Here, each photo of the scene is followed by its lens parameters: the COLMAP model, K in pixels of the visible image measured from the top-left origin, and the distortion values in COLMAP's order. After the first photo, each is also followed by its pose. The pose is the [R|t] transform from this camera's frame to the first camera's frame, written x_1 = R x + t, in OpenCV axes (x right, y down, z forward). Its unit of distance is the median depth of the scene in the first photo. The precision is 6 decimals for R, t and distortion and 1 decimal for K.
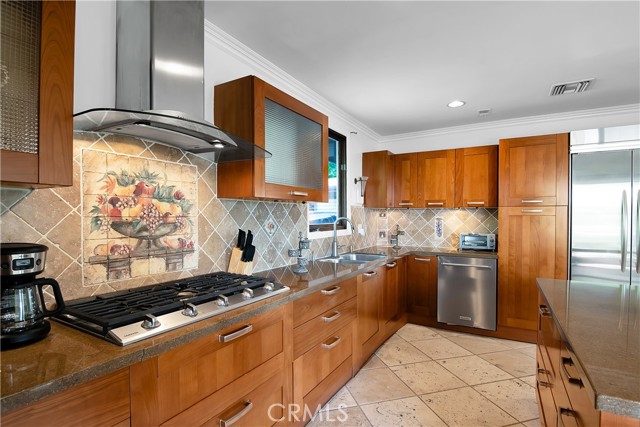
lens RADIAL K [[311.0, 0, 319.8], [0, 311.0, 216.6], [0, 0, 1]] dist [-0.006951, -0.002998]
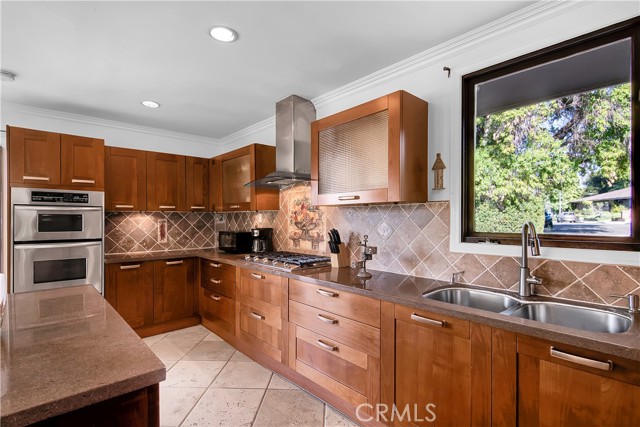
lens RADIAL K [[312.7, 0, 318.1], [0, 312.7, 215.6], [0, 0, 1]] dist [-0.004632, -0.000182]
pose [[-0.298218, -0.000718, -0.954497, 1.403038], [0.008642, 0.999957, -0.003453, -0.018898], [0.954459, -0.009279, -0.298199, 1.745486]]
